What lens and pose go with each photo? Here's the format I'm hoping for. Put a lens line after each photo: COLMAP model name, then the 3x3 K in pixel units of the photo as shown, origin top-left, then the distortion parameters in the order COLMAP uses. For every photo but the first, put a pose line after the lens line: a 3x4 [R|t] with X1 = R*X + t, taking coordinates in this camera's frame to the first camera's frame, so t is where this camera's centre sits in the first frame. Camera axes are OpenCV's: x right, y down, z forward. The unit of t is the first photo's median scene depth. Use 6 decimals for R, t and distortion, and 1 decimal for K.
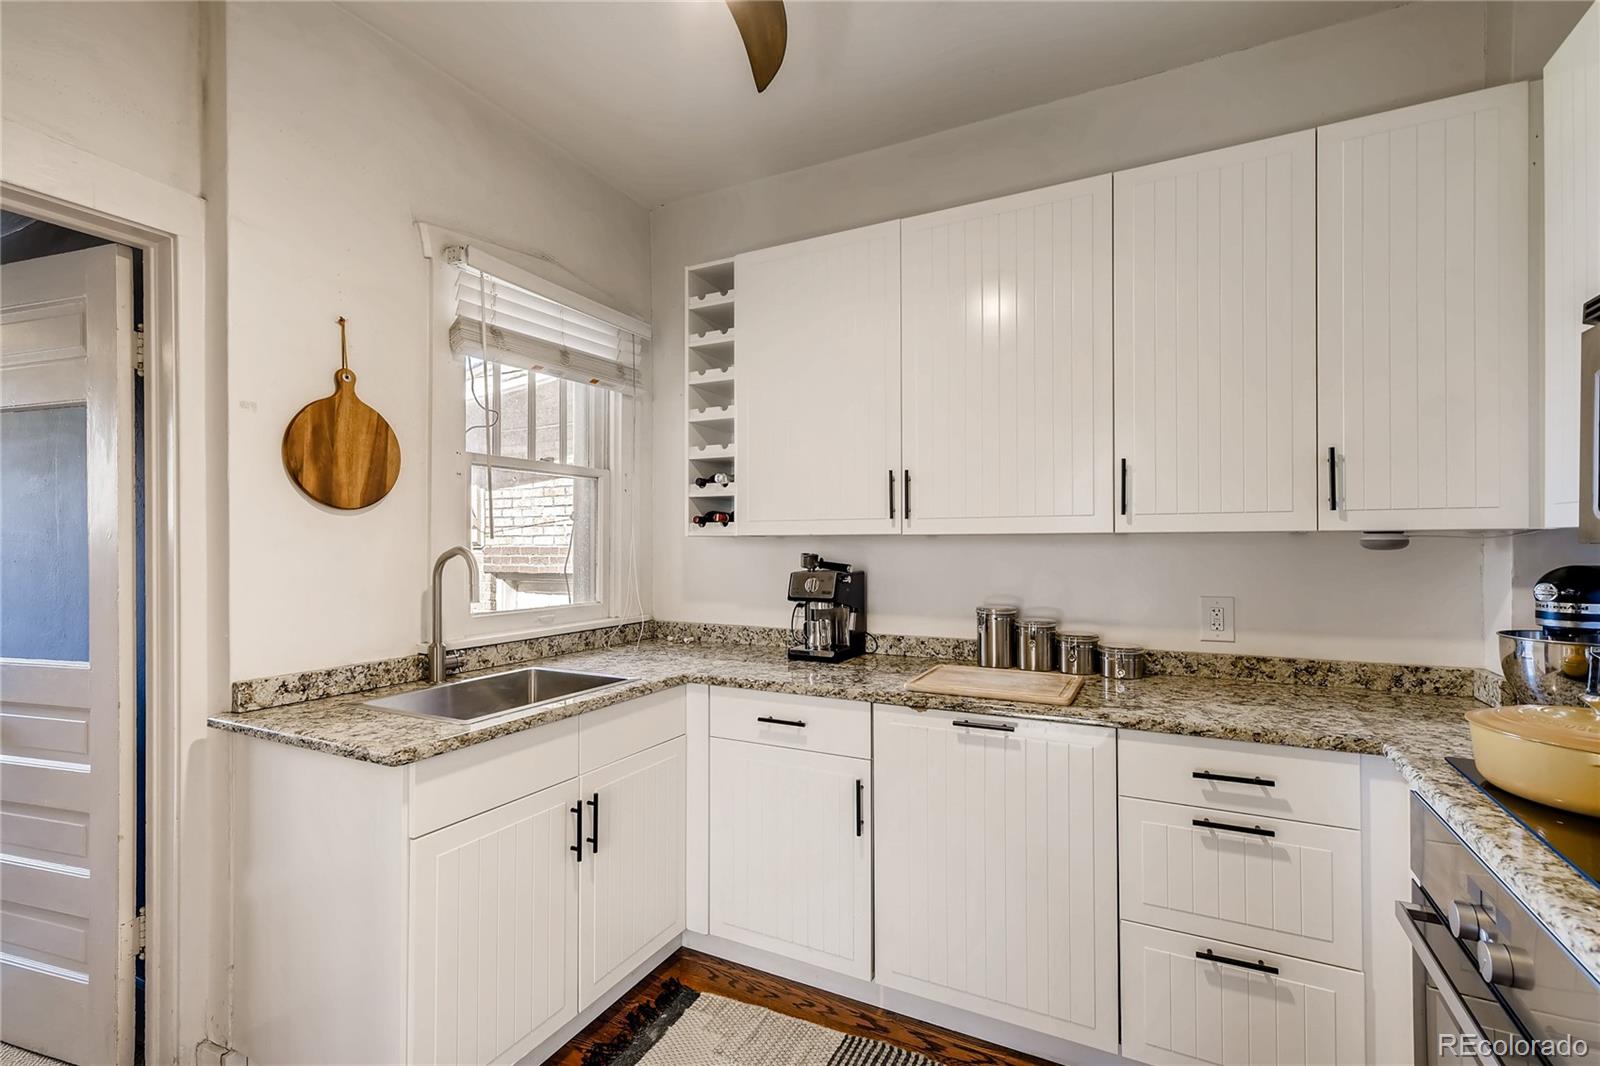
lens RADIAL K [[738.6, 0, 802.8], [0, 738.6, 540.5], [0, 0, 1]] dist [0.007764, 0.000349]
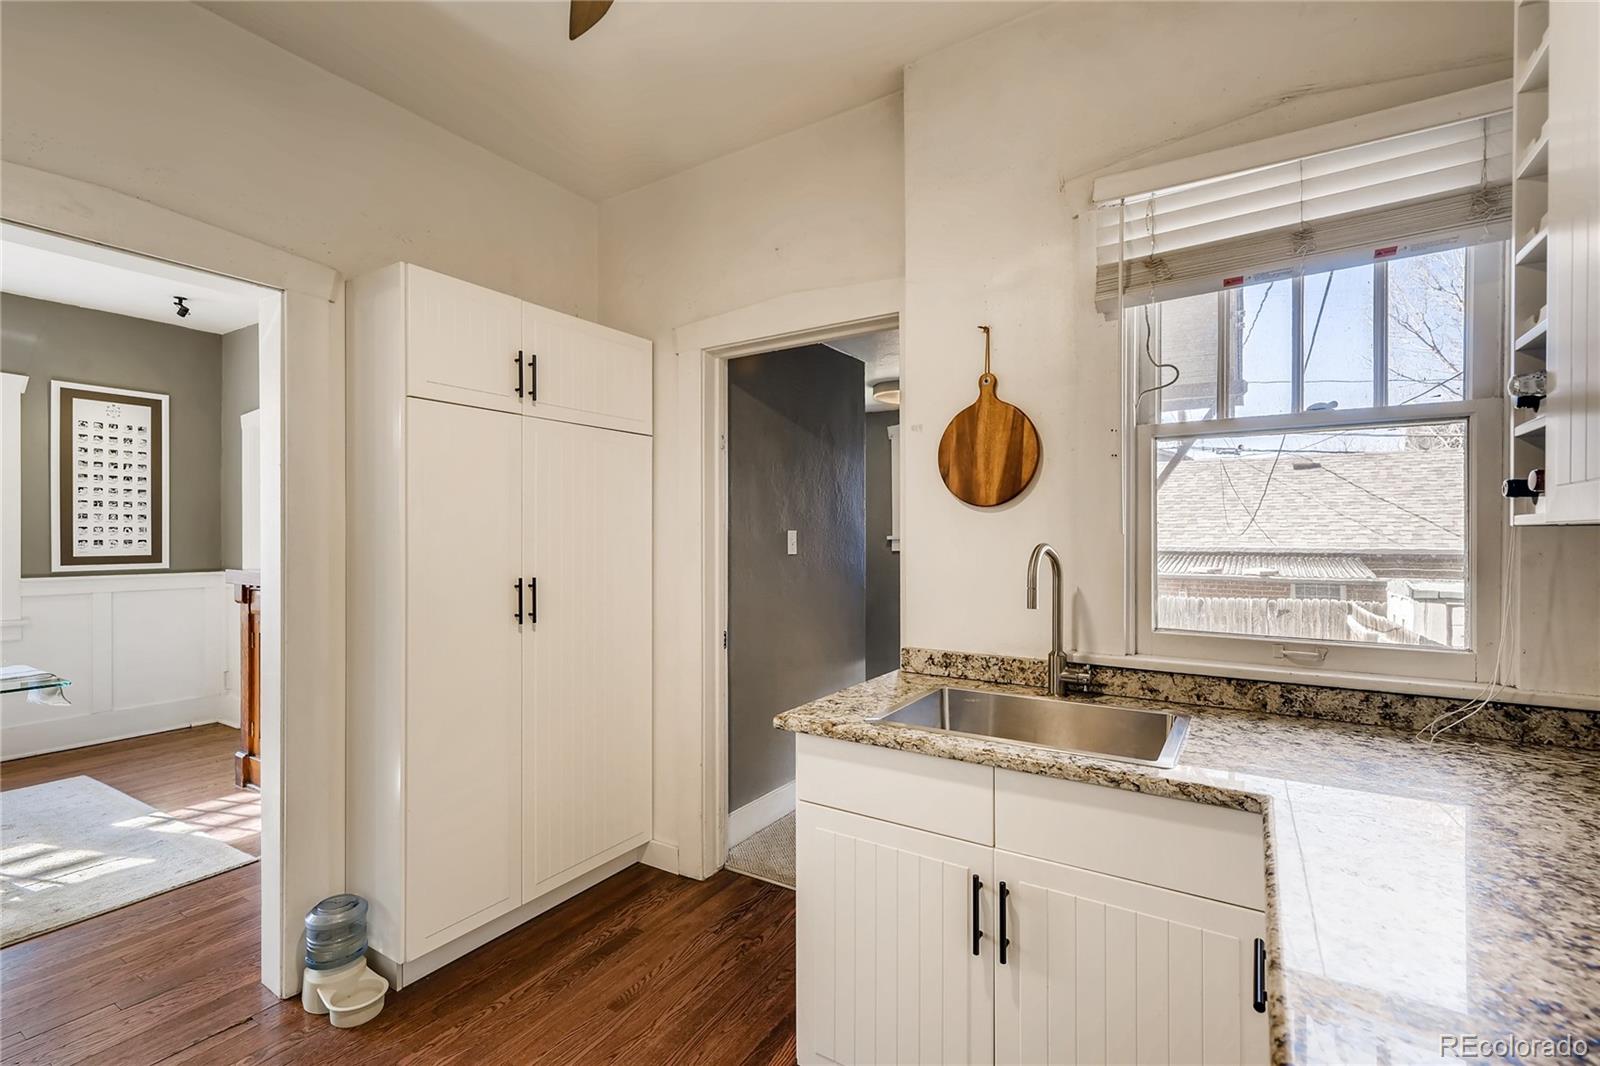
lens RADIAL K [[738.6, 0, 799.5], [0, 738.6, 534.4], [0, 0, 1]] dist [0.007764, 0.000349]
pose [[-0.117021, 0.005693, -0.993113, 0.448619], [0.007845, 0.999958, 0.004808, -0.009350], [0.993098, -0.007228, -0.117061, 0.837844]]
